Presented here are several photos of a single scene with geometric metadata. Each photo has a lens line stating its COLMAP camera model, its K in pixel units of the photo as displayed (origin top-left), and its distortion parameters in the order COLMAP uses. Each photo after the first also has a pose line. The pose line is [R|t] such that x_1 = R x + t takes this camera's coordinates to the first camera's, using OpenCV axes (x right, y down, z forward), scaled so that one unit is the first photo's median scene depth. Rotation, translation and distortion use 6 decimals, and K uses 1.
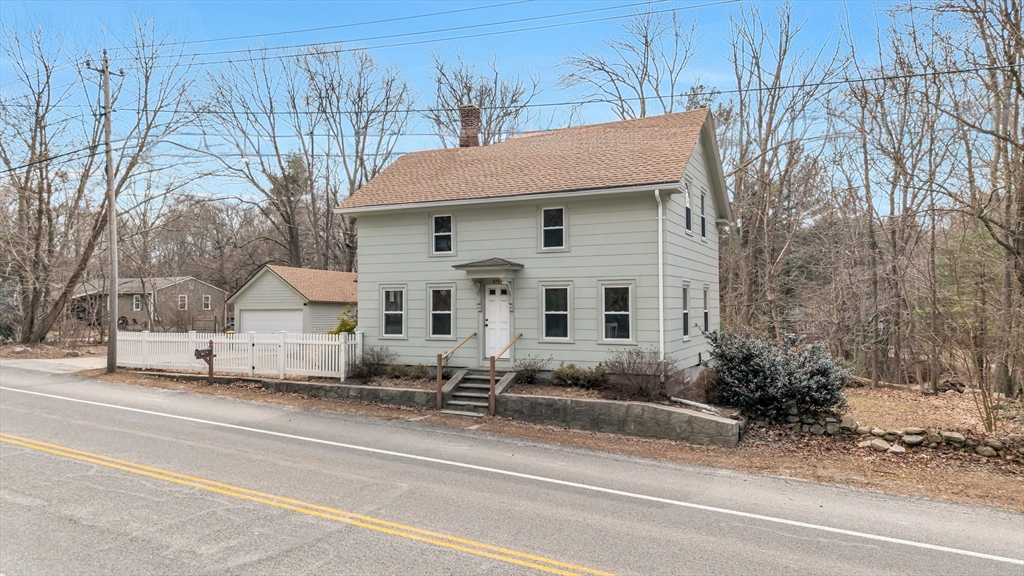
lens RADIAL K [[667.5, 0, 512.0], [0, 667.5, 288.0], [0, 0, 1]] dist [0.000726, -0.001888]
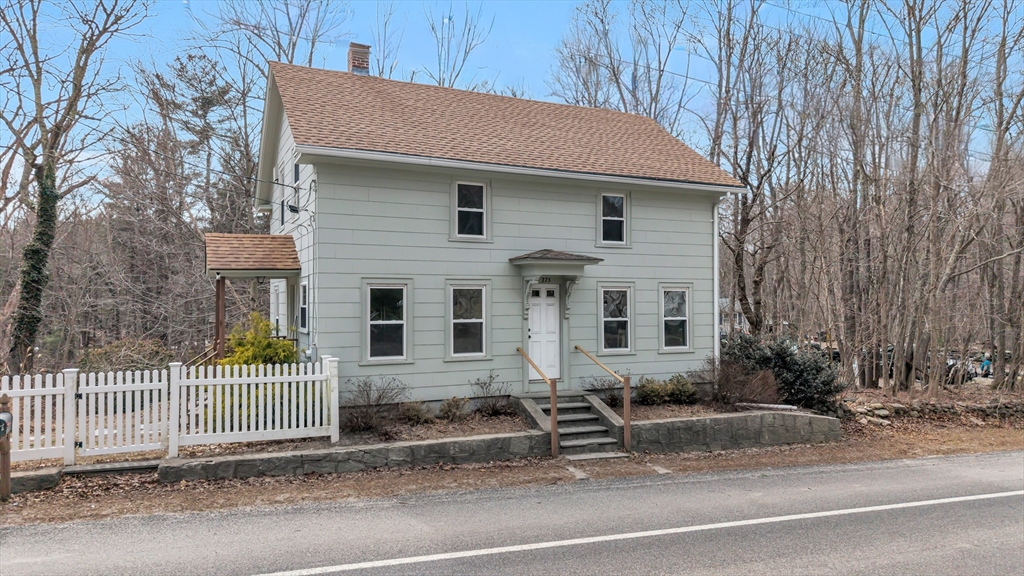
lens RADIAL K [[649.1, 0, 469.1], [0, 649.1, 285.1], [0, 0, 1]] dist [-0.000594, -0.002282]
pose [[0.660880, 0.029334, 0.749918, -0.667365], [-0.013991, 0.999544, -0.026770, 0.018375], [-0.750362, 0.007200, 0.660988, 0.590297]]
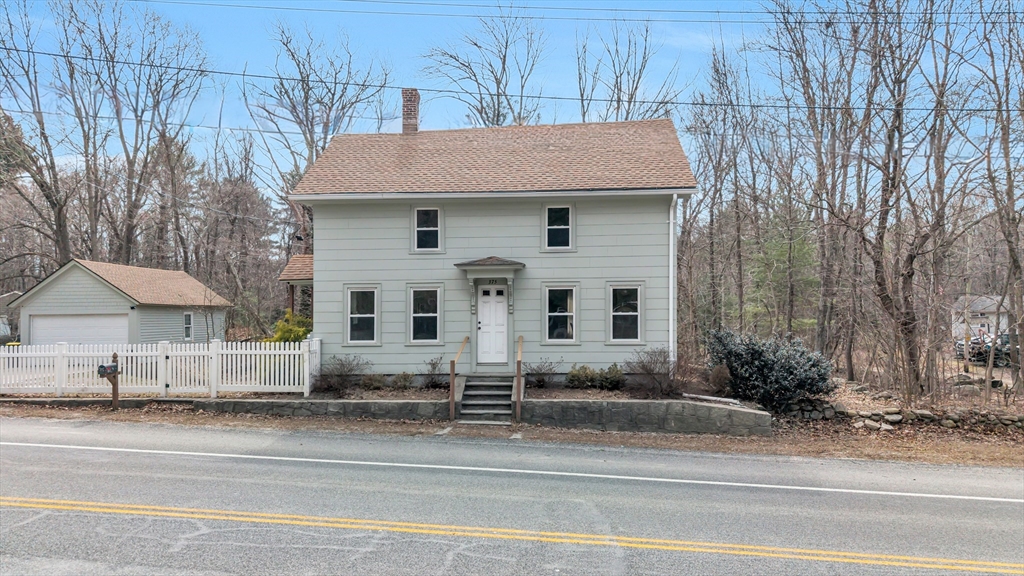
lens RADIAL K [[667.5, 0, 512.0], [0, 667.5, 288.0], [0, 0, 1]] dist [0.000726, -0.001888]
pose [[0.931651, 0.004917, 0.363320, -0.353275], [-0.003406, 0.999983, -0.004798, 0.003839], [-0.363338, 0.003233, 0.931652, 0.112799]]
